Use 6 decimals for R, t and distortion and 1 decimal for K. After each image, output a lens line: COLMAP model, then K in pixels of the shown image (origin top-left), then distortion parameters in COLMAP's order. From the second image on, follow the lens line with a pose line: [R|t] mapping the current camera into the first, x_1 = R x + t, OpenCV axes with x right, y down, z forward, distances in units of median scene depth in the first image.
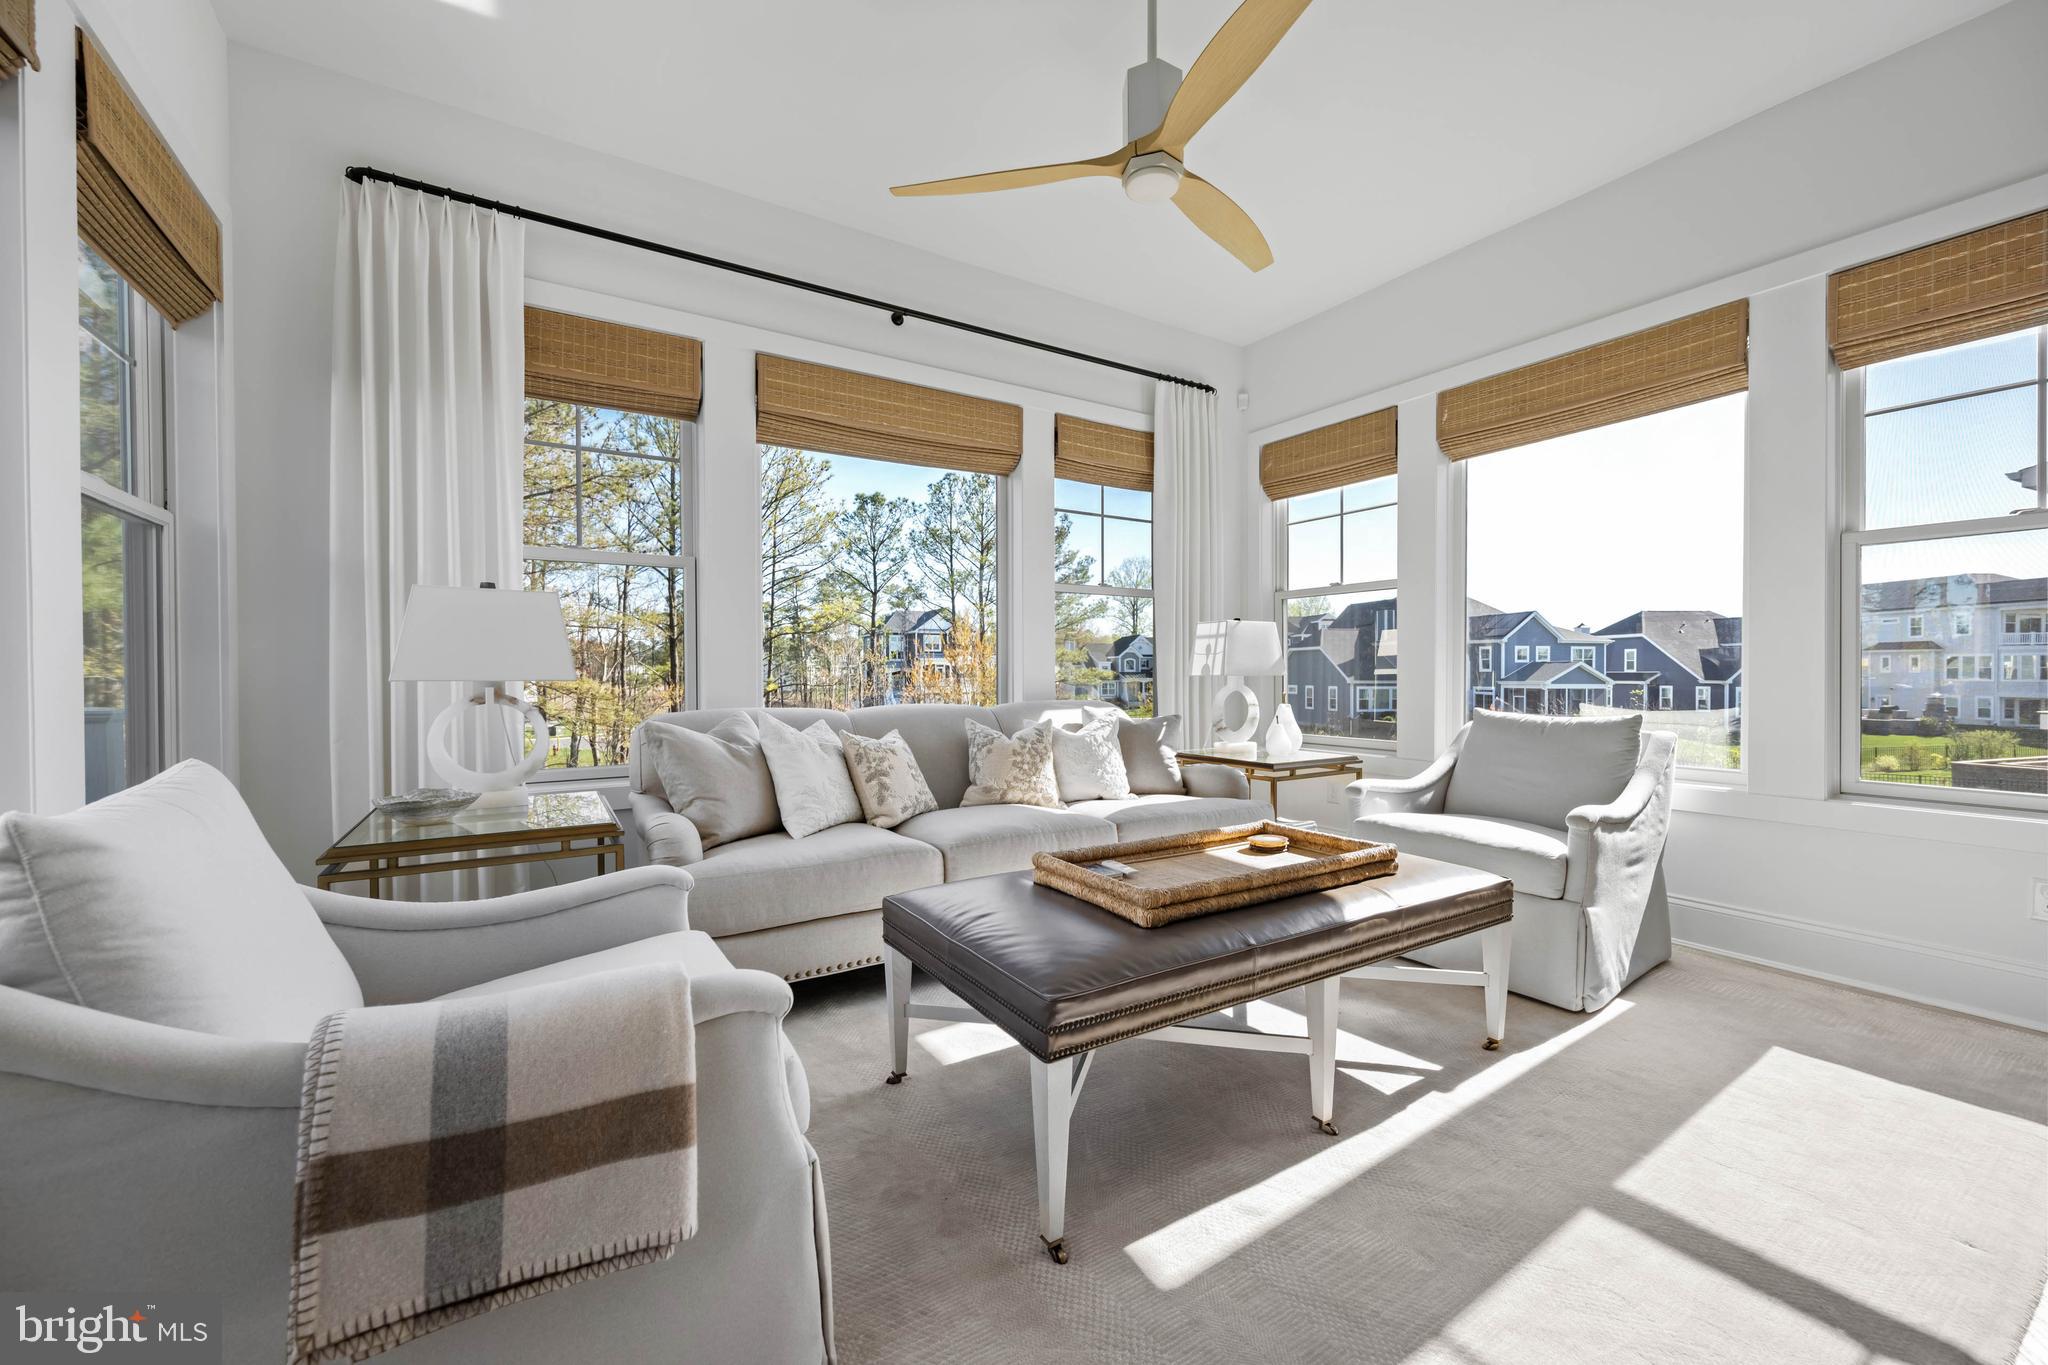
lens RADIAL K [[801.2, 0, 1018.5], [0, 801.2, 687.9], [0, 0, 1]] dist [0.000547, 0.000060]
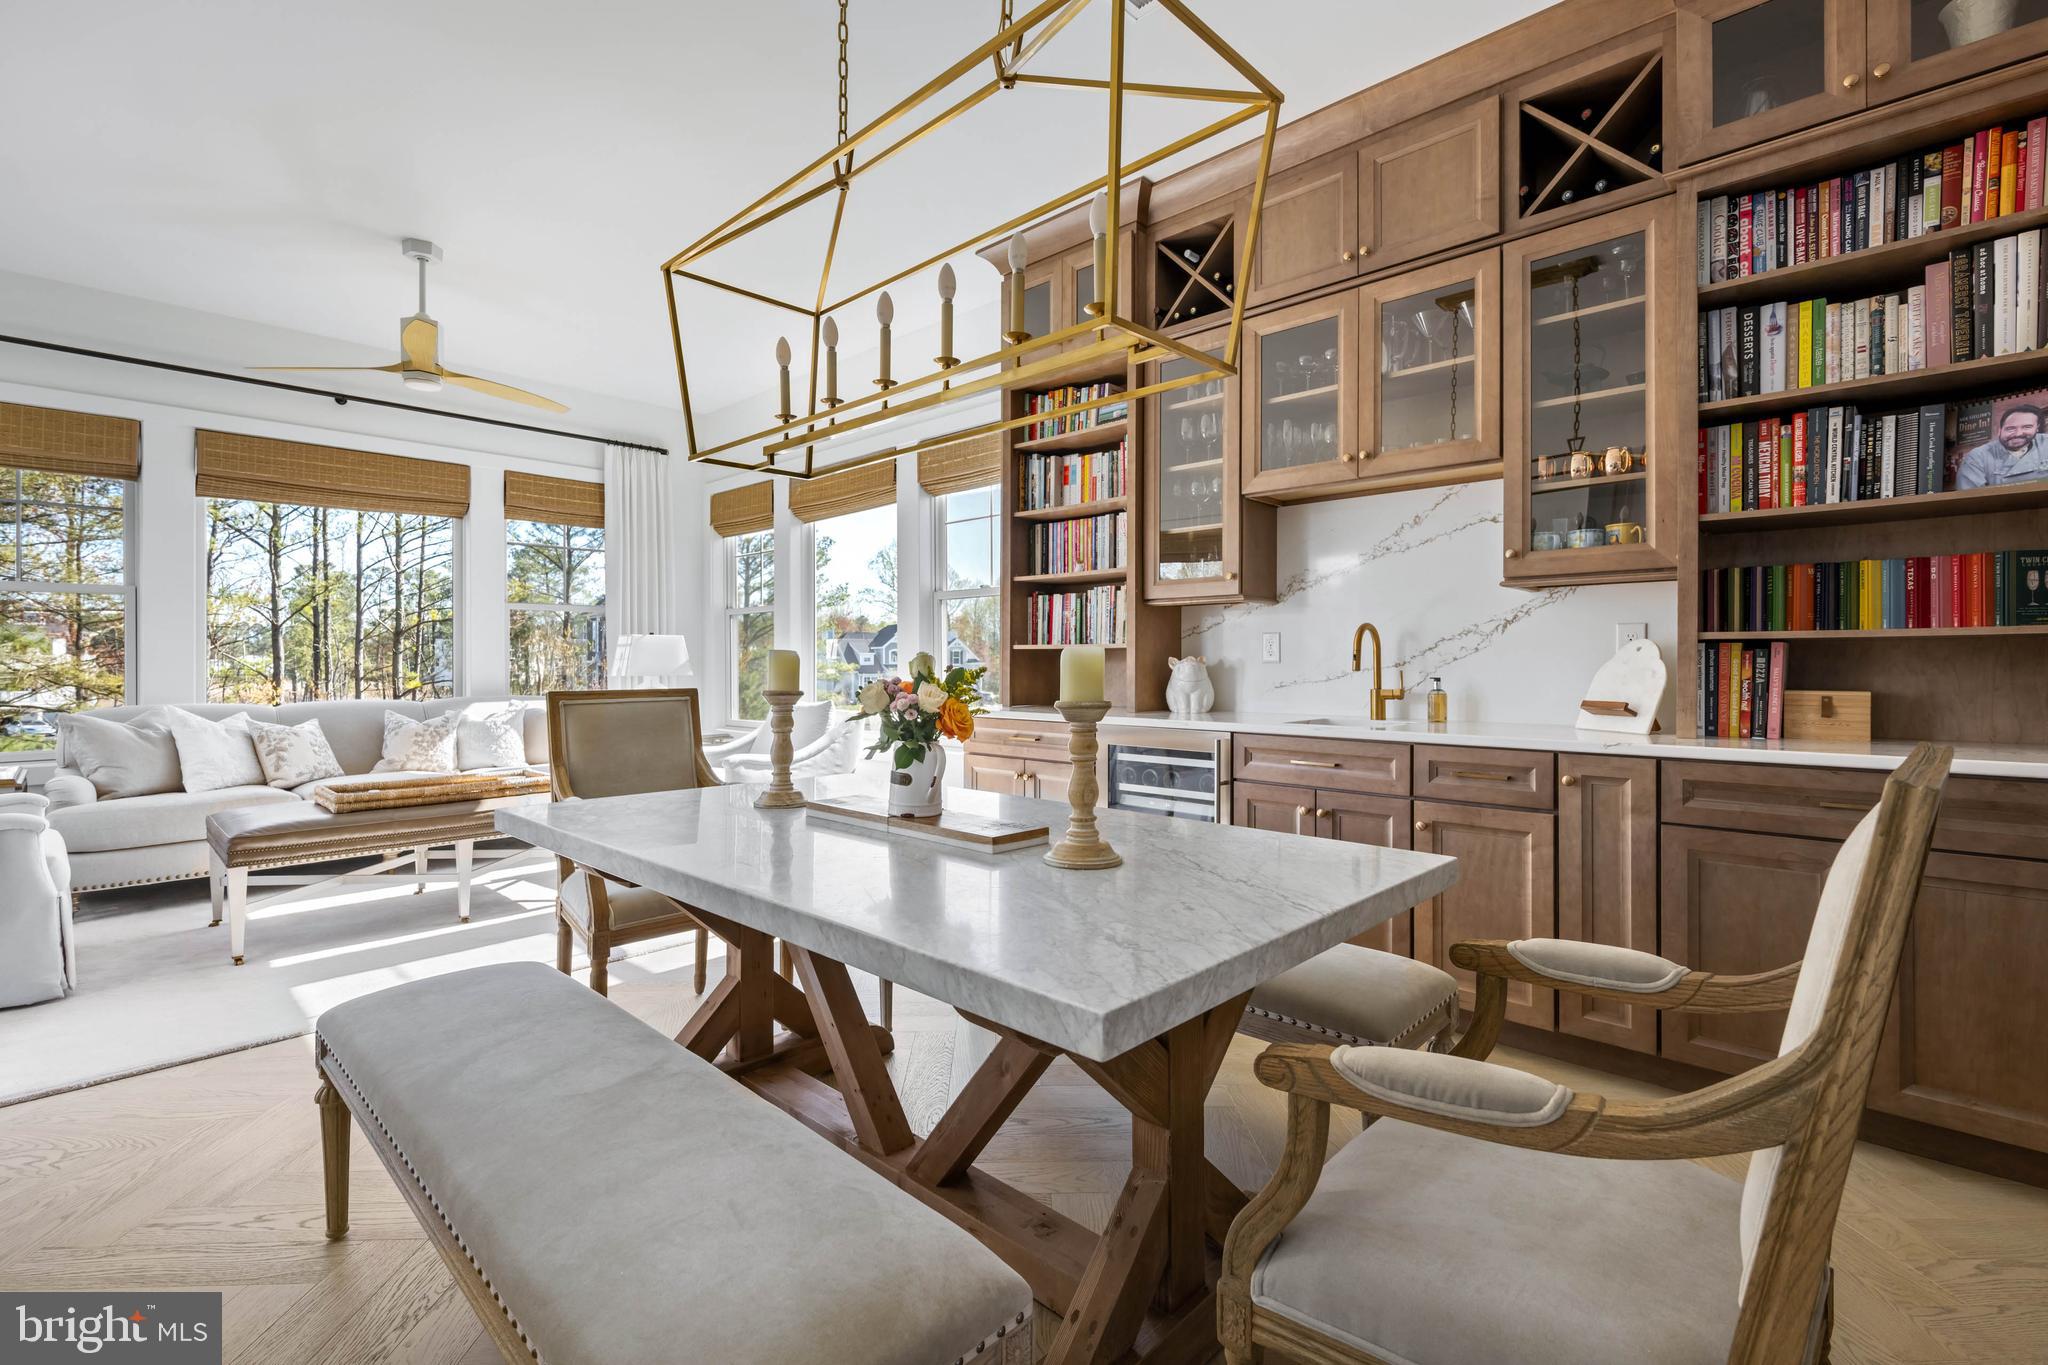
lens RADIAL K [[924.3, 0, 1027.2], [0, 924.3, 664.6], [0, 0, 1]] dist [0.004588, 0.000891]
pose [[0.969047, -0.003388, 0.246852, 0.629055], [0.007472, 0.999850, -0.015609, -0.005562], [-0.246762, 0.016970, 0.968928, -0.811190]]
